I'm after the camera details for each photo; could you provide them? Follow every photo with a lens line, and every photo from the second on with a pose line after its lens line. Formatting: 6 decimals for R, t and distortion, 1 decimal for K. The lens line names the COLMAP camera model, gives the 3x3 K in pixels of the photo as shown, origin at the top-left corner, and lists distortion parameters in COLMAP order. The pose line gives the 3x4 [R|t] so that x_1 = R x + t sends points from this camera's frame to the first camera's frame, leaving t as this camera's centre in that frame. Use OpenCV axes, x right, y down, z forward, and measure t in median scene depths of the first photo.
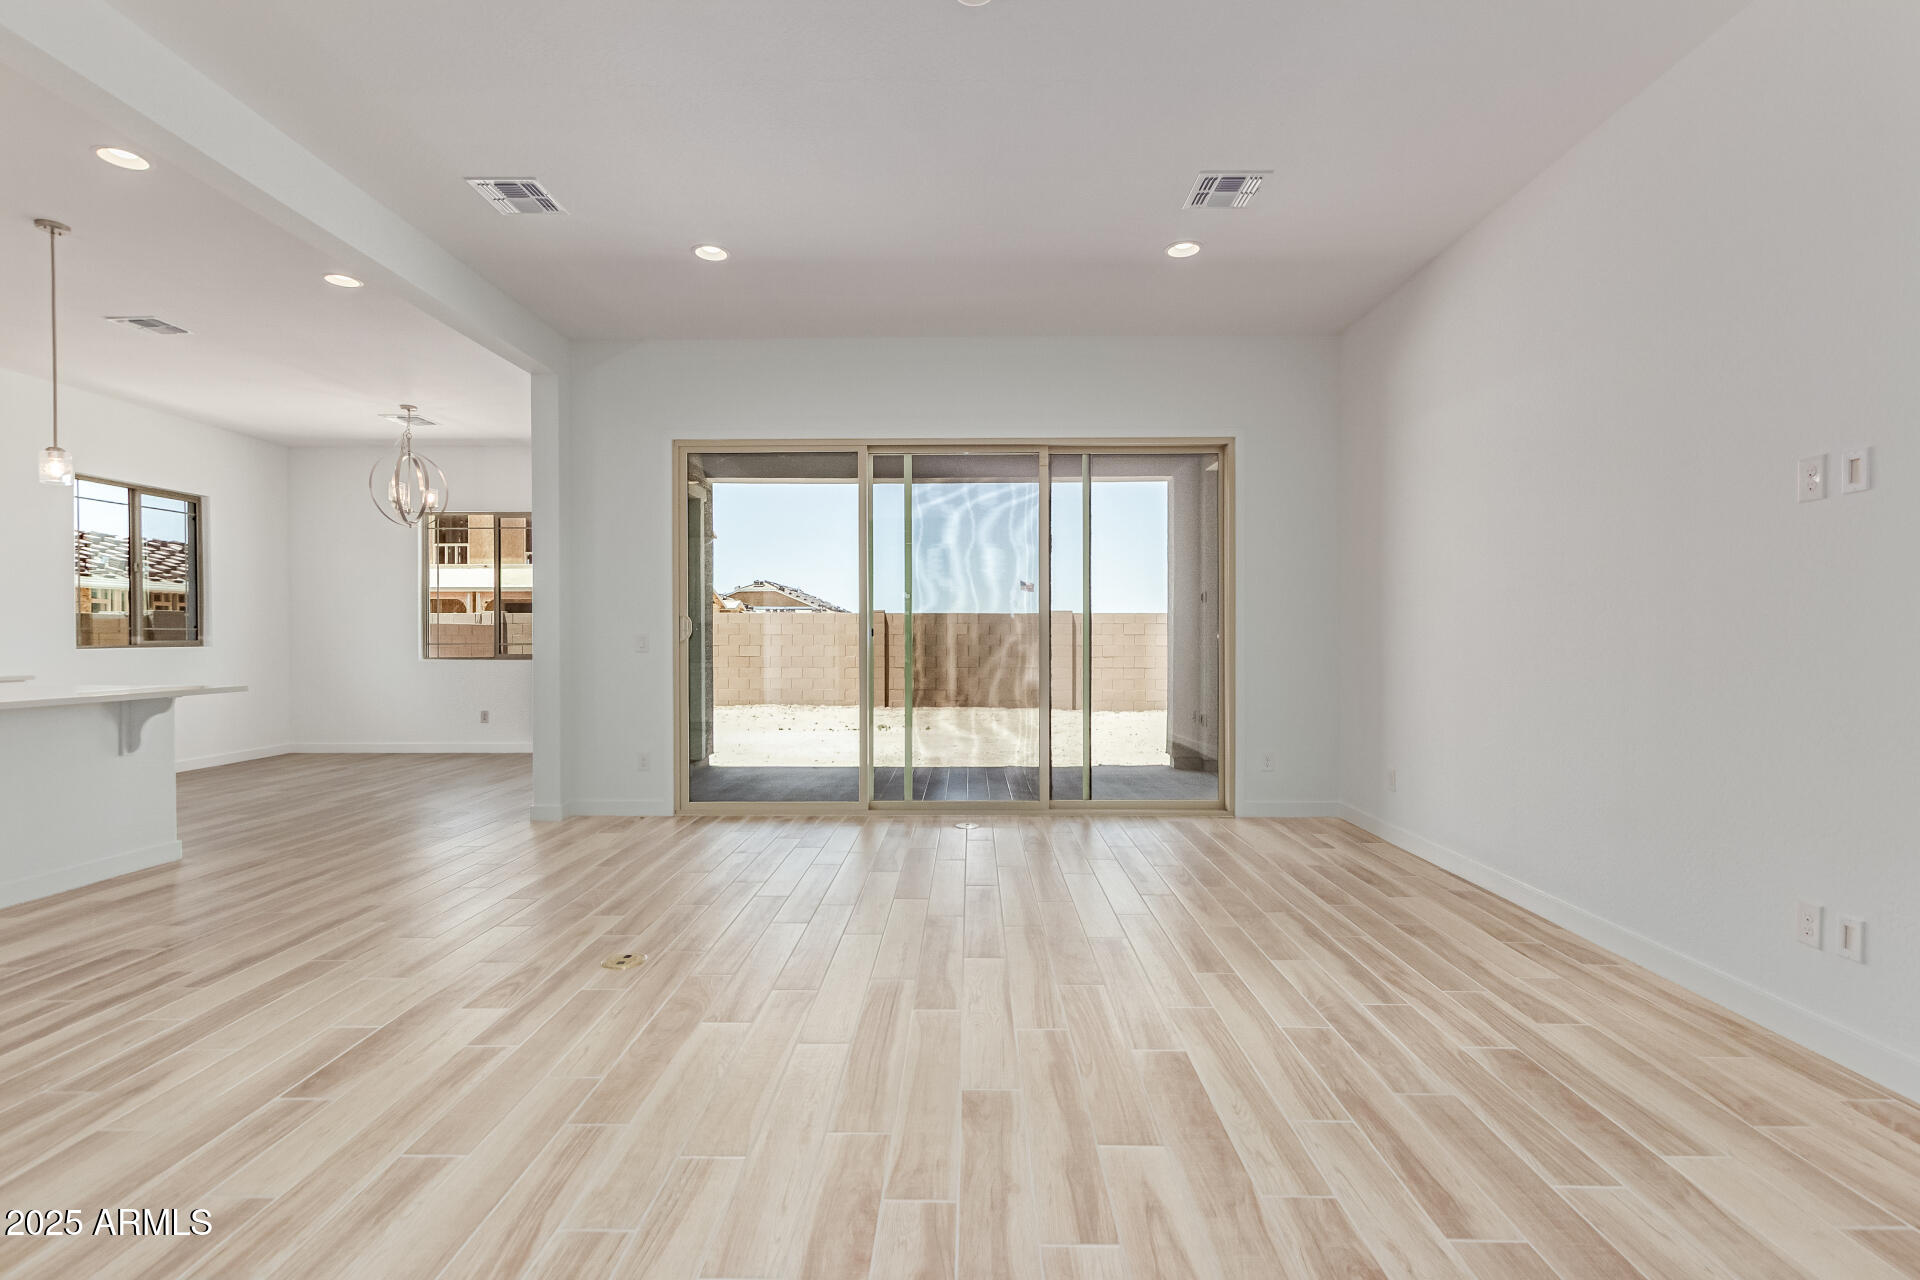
lens RADIAL K [[925.4, 0, 934.9], [0, 925.4, 640.6], [0, 0, 1]] dist [0.002242, -0.000311]
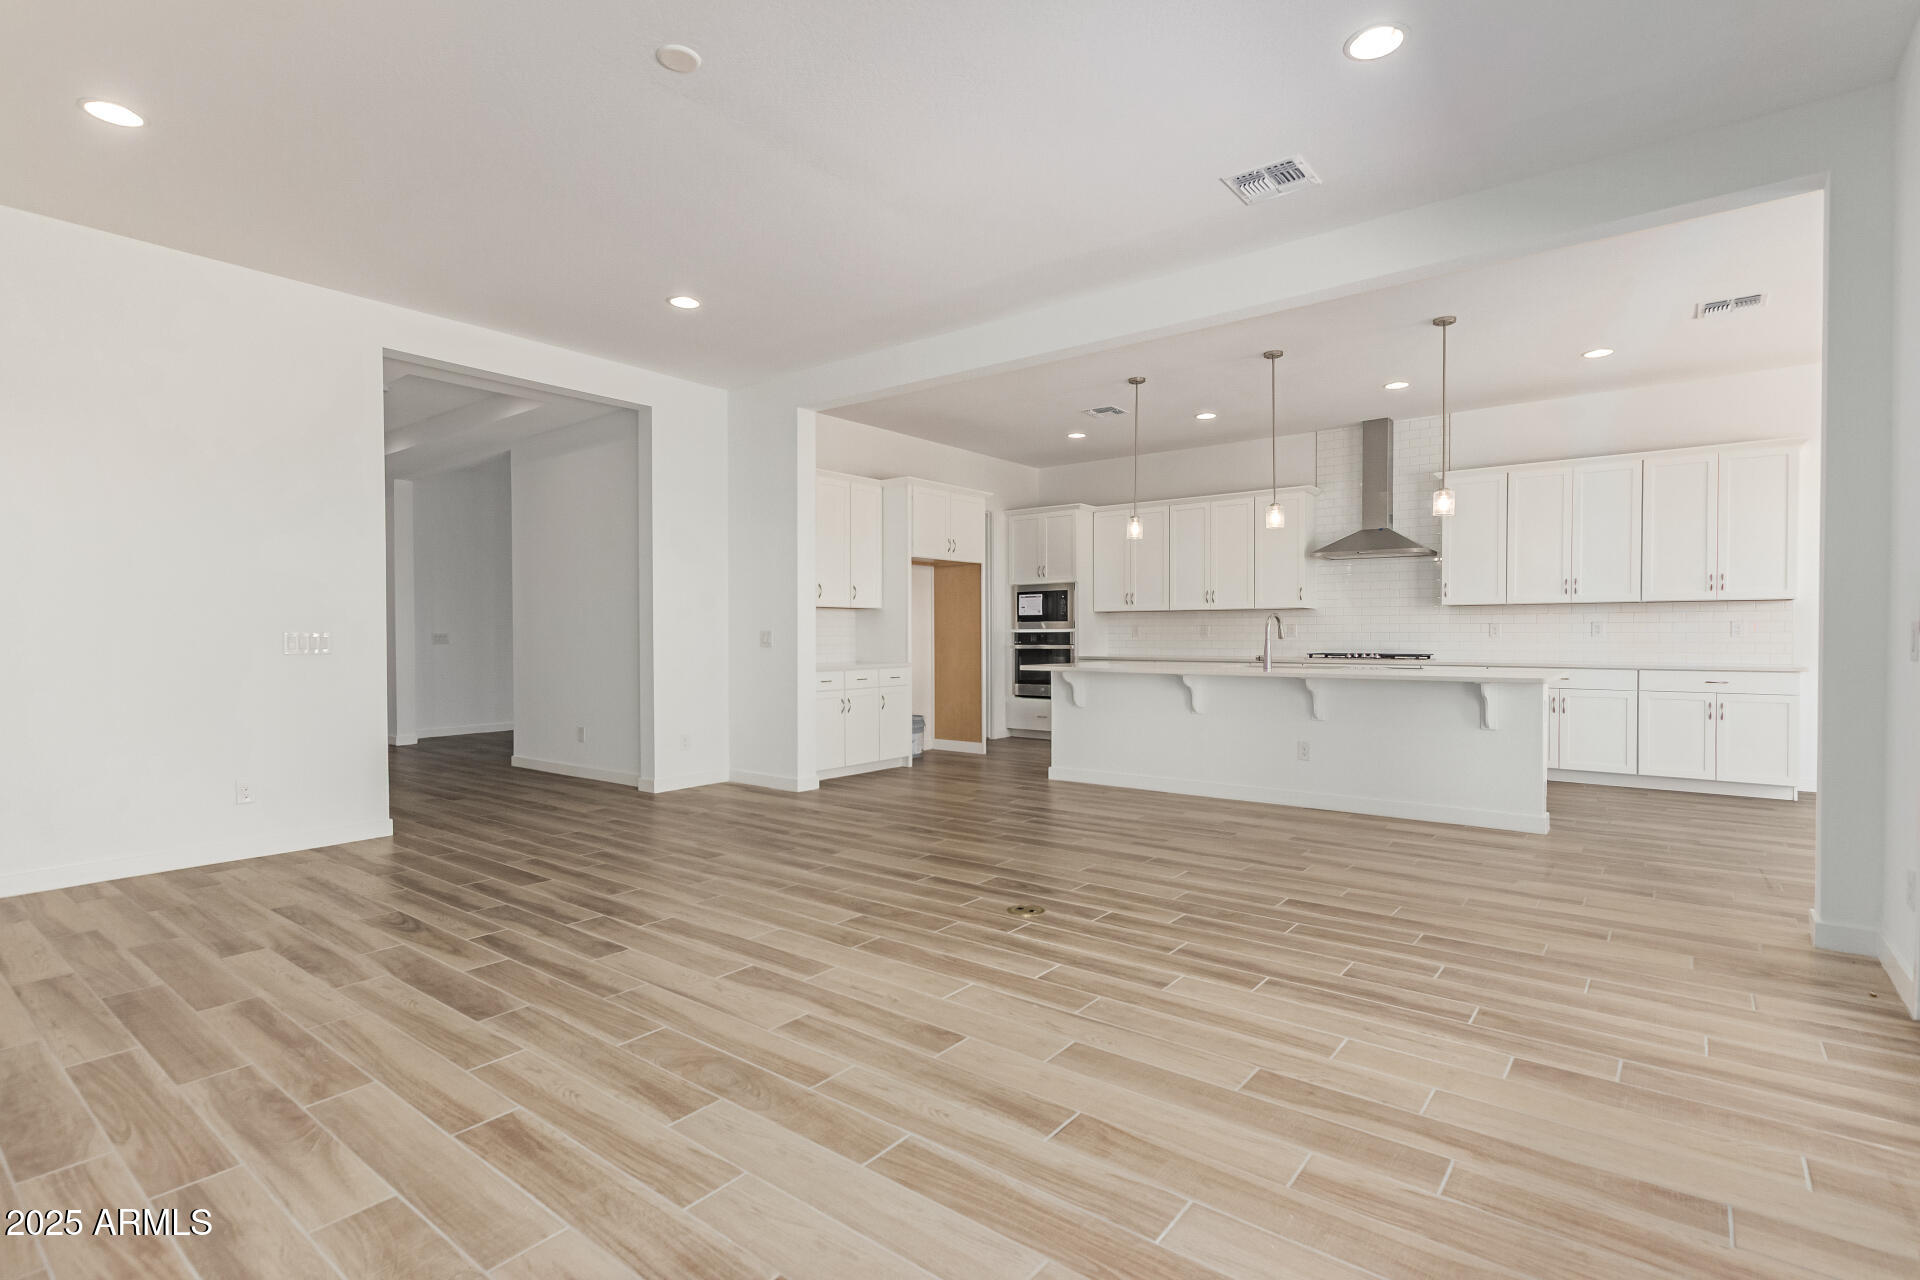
lens RADIAL K [[873.4, 0, 1006.3], [0, 873.4, 650.7], [0, 0, 1]] dist [0.001232, -0.000549]
pose [[-0.552064, 0.018530, -0.833596, 0.639613], [0.000201, 0.999756, 0.022091, -0.006058], [0.833801, 0.012028, -0.551933, 1.719051]]
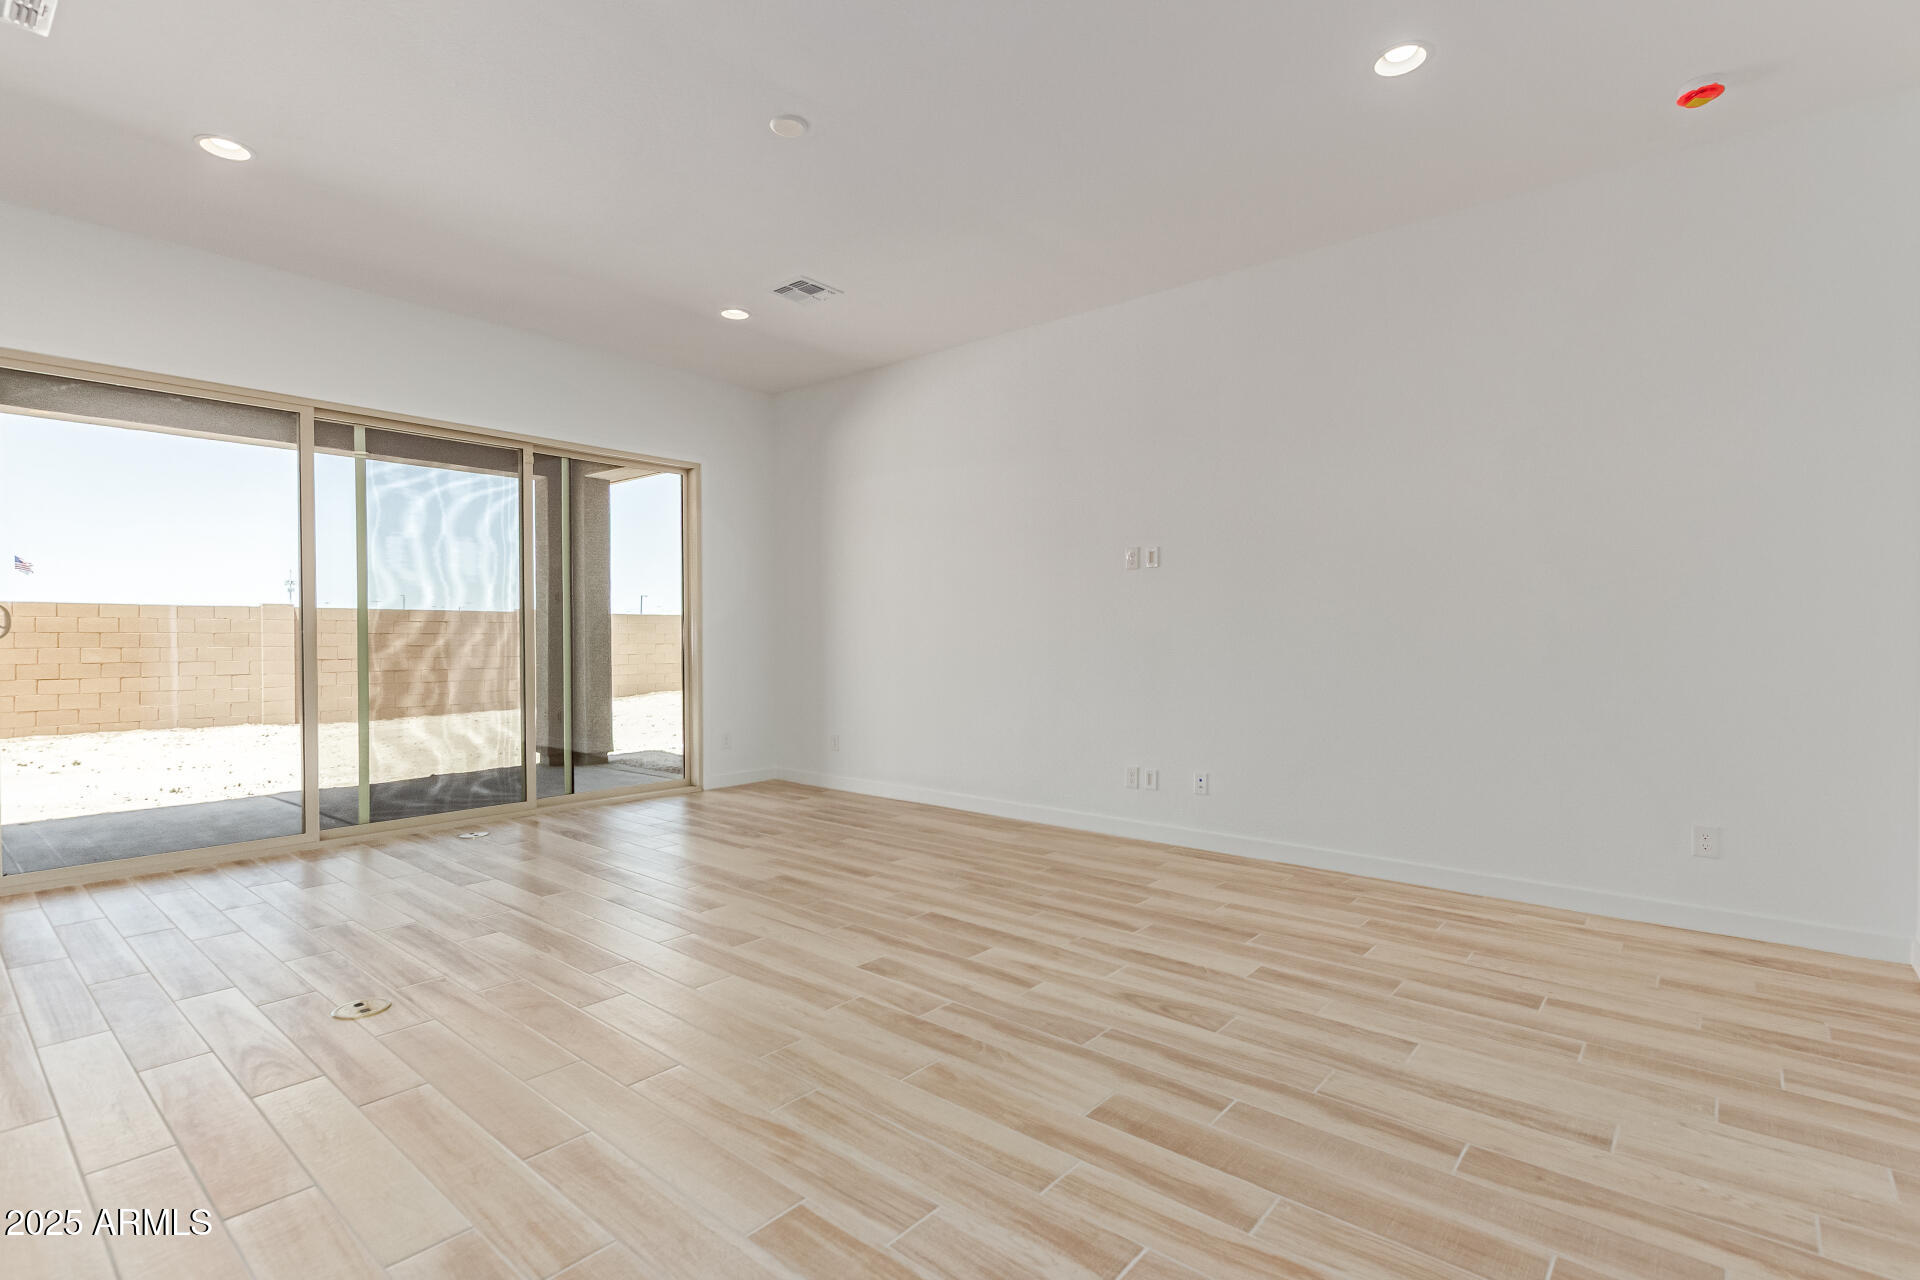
lens RADIAL K [[924.8, 0, 980.5], [0, 924.8, 646.0], [0, 0, 1]] dist [0.004508, 0.000664]
pose [[0.618893, -0.007760, 0.785437, -0.716419], [0.001890, 0.999963, 0.008390, -0.000634], [-0.785473, -0.003708, 0.618885, 0.004791]]
